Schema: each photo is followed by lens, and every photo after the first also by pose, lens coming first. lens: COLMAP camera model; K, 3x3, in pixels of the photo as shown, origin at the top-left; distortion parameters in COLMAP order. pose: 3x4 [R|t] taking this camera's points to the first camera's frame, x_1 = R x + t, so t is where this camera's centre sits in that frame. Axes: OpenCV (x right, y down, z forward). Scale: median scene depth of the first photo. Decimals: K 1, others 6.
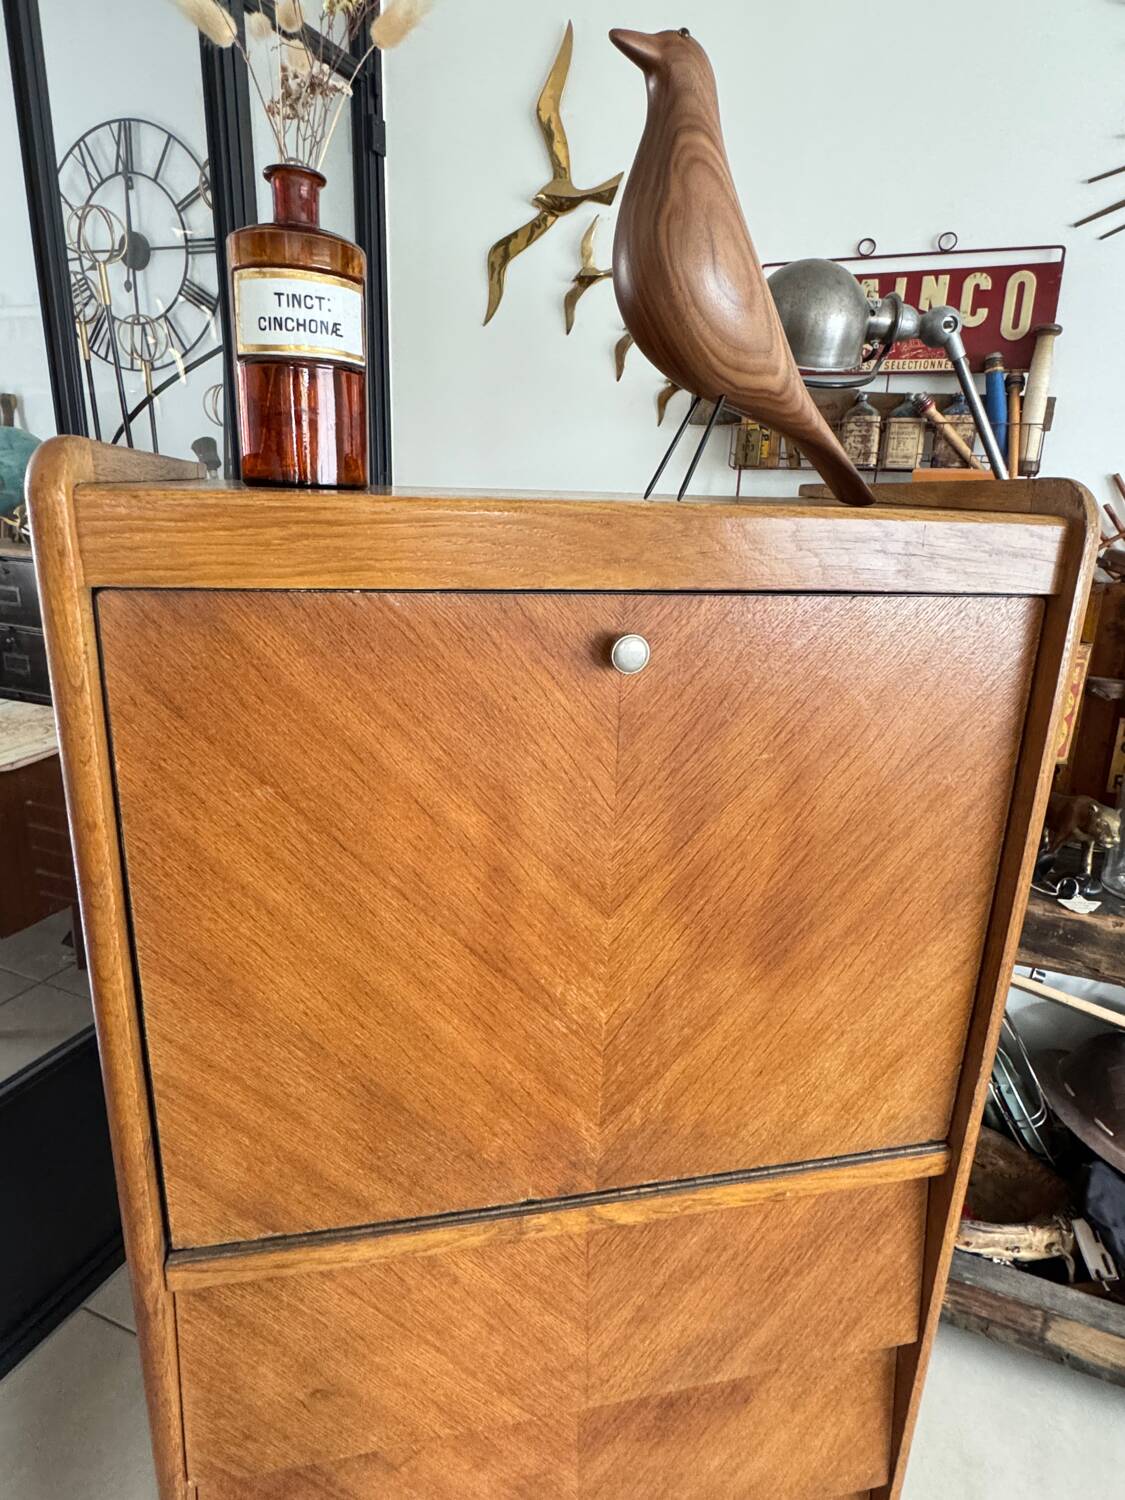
lens RADIAL K [[862.5, 0, 568.1], [0, 862.5, 728.0], [0, 0, 1]] dist [-0.003744, 0.001584]
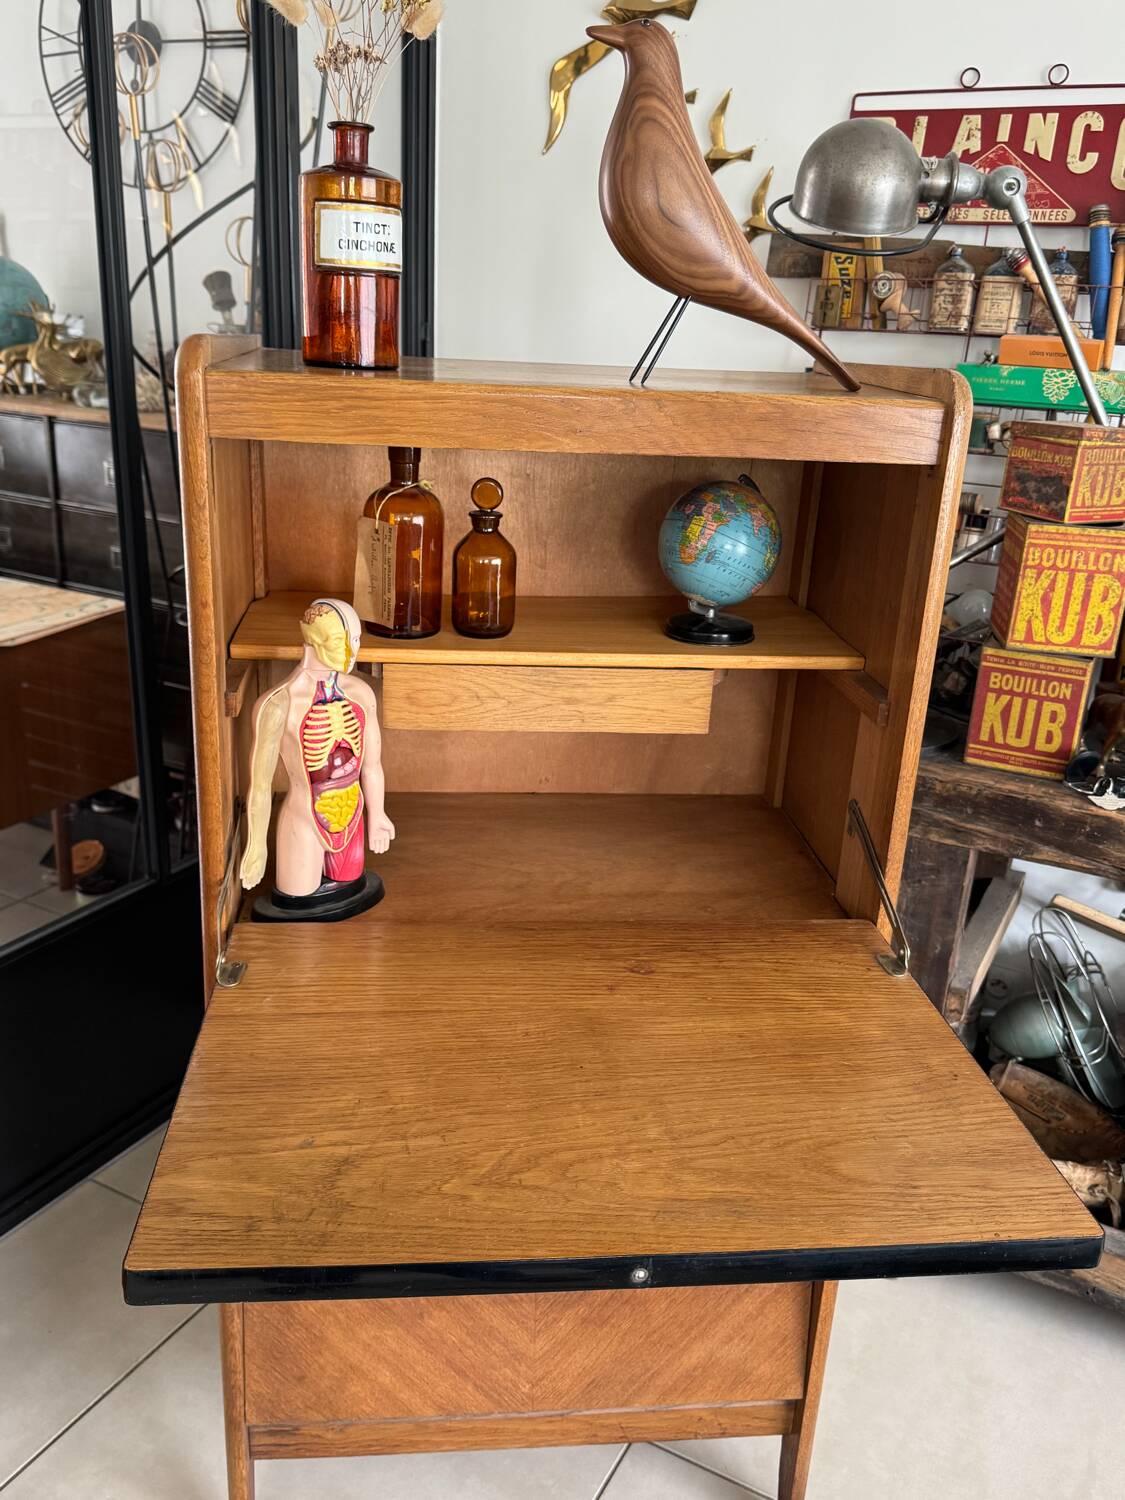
lens RADIAL K [[1283.5, 0, 562.7], [0, 1283.5, 750.9], [0, 0, 1]] dist [0.019464, -0.030027]
pose [[0.993865, 0.048731, -0.099287, 0.124622], [-0.043400, 0.997533, 0.055168, 0.094943], [0.101731, -0.050521, 0.993528, -0.494258]]
